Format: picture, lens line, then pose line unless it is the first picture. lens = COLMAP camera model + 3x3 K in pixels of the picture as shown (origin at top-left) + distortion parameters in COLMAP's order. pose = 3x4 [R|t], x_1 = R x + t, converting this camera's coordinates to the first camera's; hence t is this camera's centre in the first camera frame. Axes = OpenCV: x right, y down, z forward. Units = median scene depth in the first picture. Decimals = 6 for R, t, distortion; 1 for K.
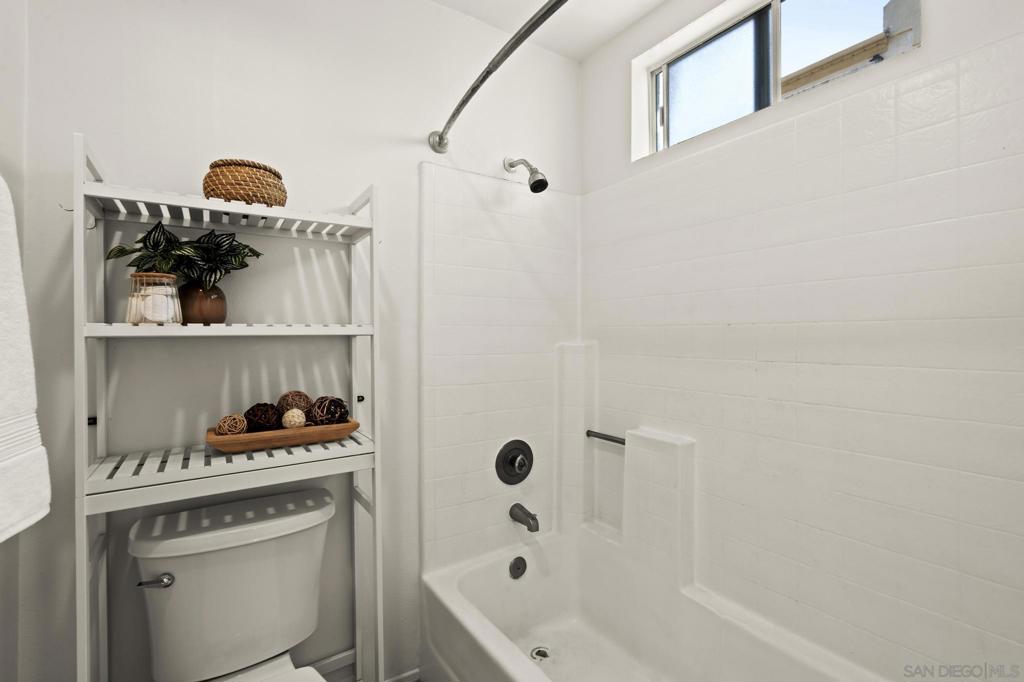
lens RADIAL K [[458.7, 0, 511.8], [0, 458.7, 341.0], [0, 0, 1]] dist [-0.003755, 0.000411]
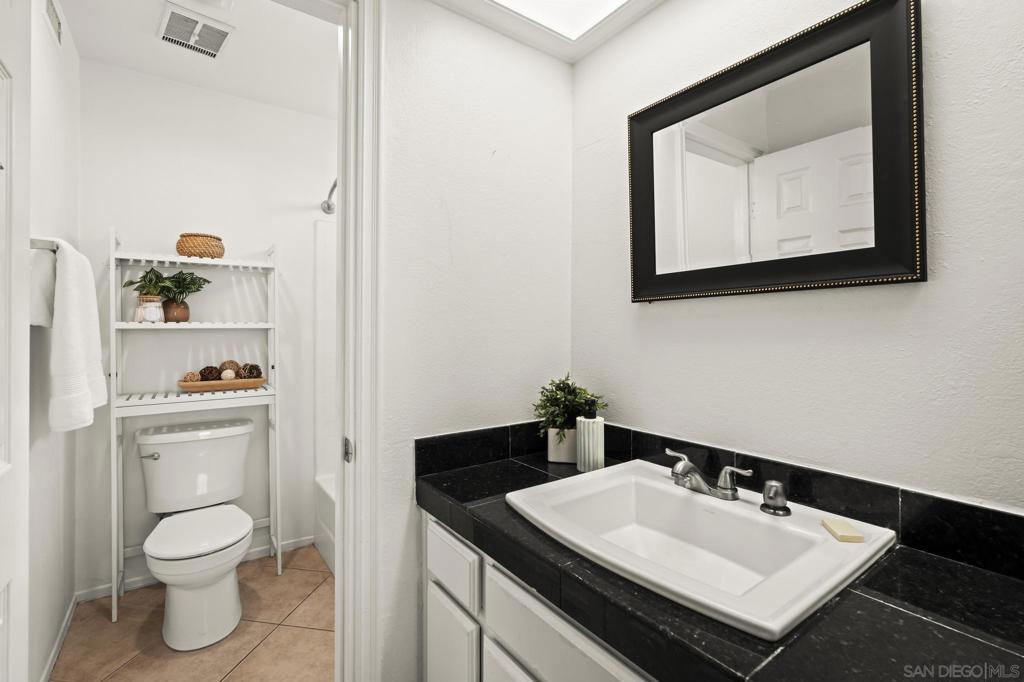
lens RADIAL K [[458.7, 0, 512.7], [0, 458.7, 334.5], [0, 0, 1]] dist [-0.003755, 0.000411]
pose [[0.999374, -0.000041, 0.035366, 0.600061], [0.000158, 0.999995, -0.003306, 0.018418], [-0.035366, 0.003309, 0.999369, -0.867816]]
